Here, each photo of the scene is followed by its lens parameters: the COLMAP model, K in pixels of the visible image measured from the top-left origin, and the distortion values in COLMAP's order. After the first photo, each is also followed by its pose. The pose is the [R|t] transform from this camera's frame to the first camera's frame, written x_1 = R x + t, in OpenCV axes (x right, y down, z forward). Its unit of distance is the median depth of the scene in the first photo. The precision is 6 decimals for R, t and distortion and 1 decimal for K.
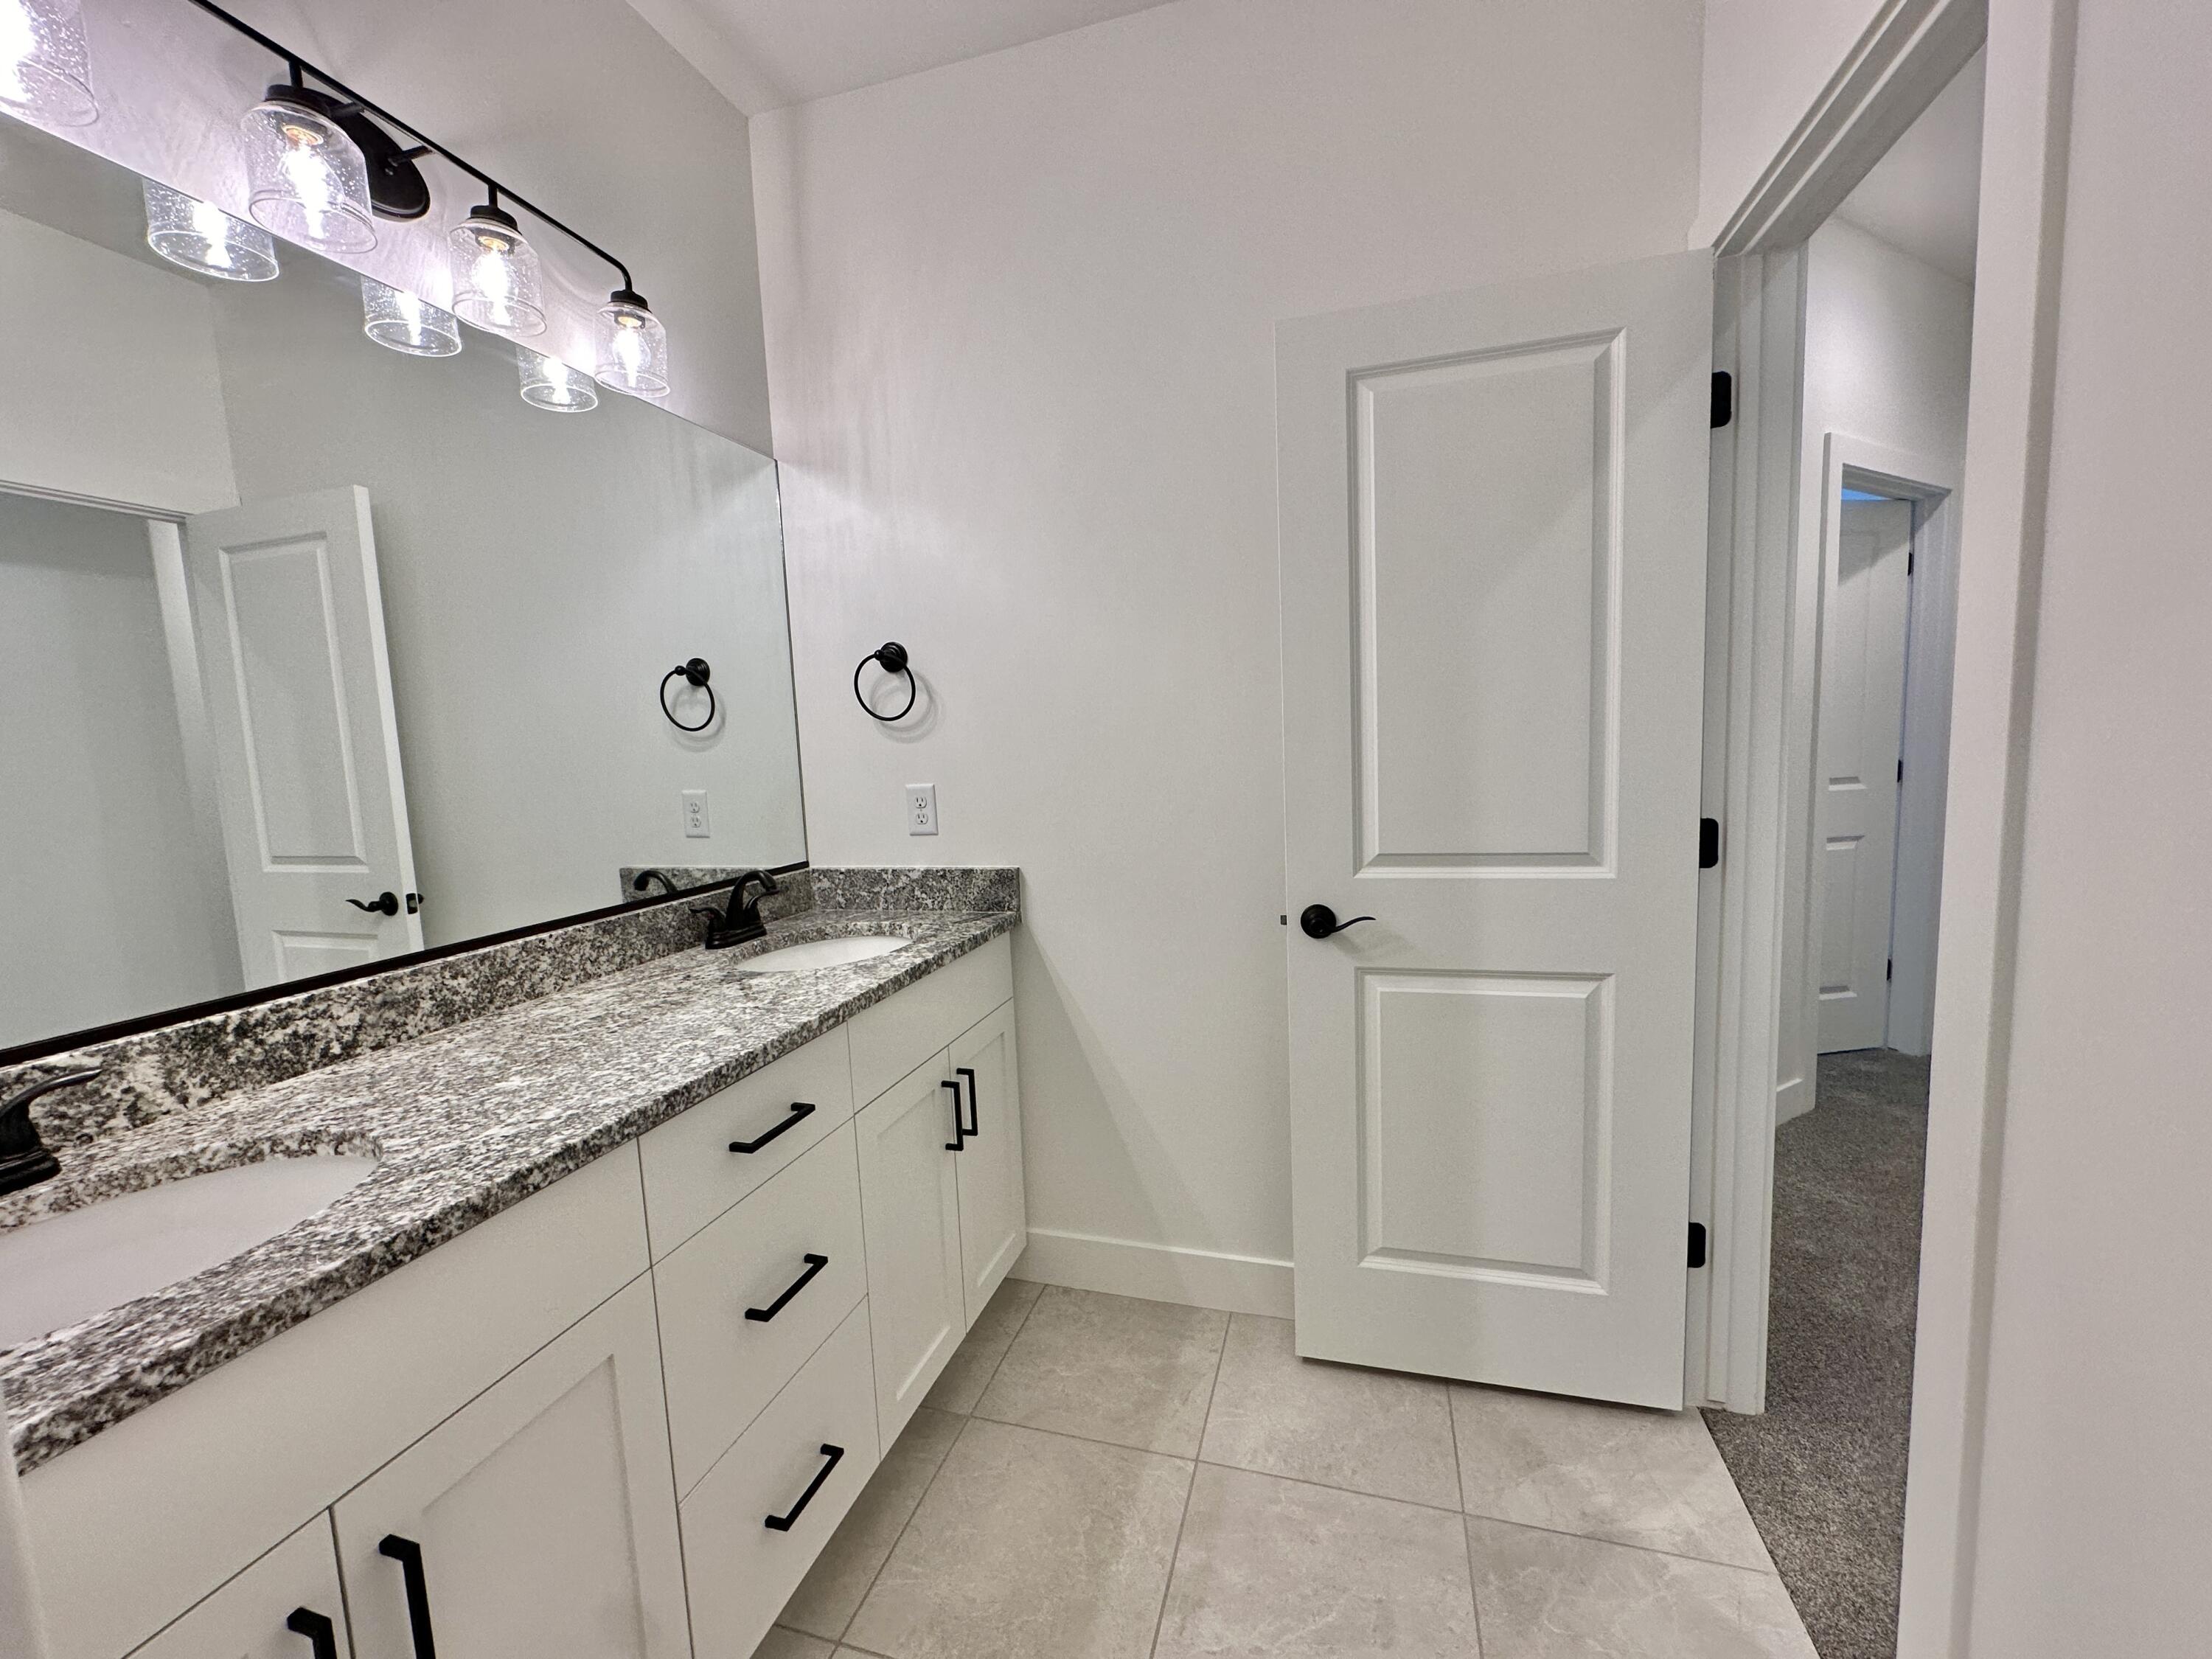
lens RADIAL K [[875.6, 0, 1106.0], [0, 875.6, 829.5], [0, 0, 1]] dist [-0.000933, -0.000083]
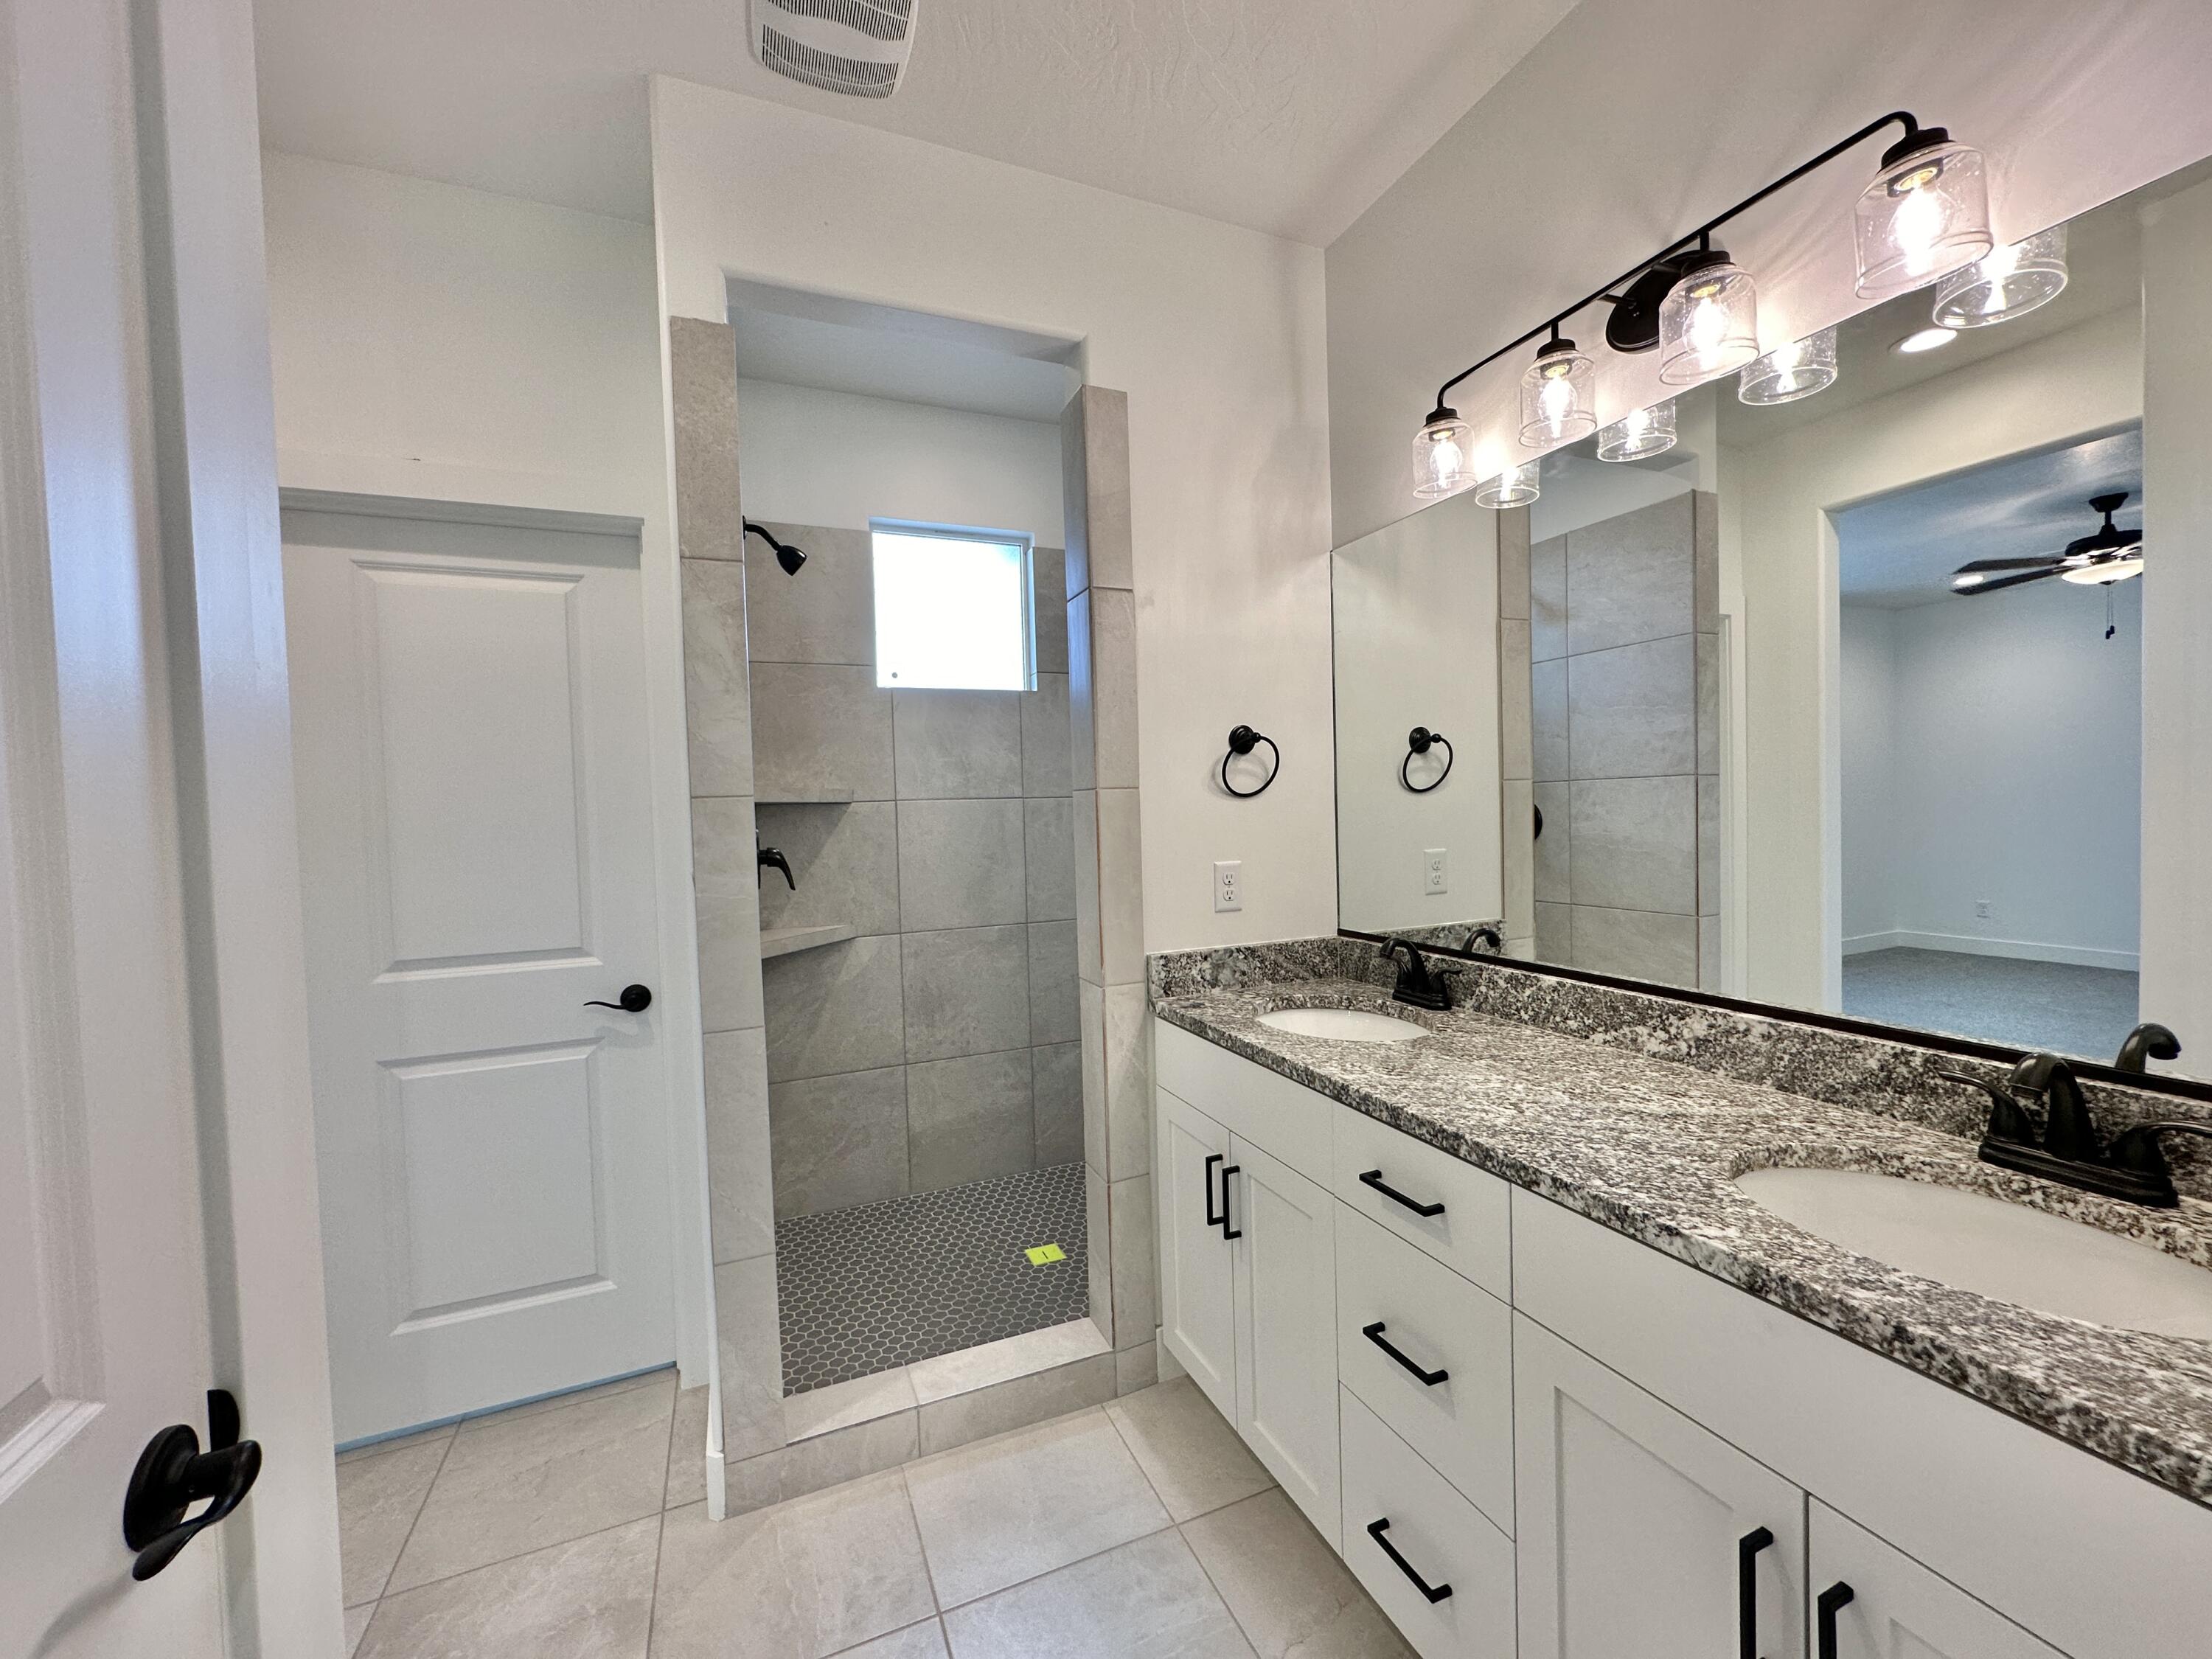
lens RADIAL K [[901.9, 0, 1108.5], [0, 901.9, 867.7], [0, 0, 1]] dist [-0.017685, 0.000250]
pose [[-0.771177, 0.094941, -0.629502, 0.508967], [-0.017755, 0.985225, 0.170341, -0.209424], [0.636373, 0.142540, -0.758097, 1.499353]]
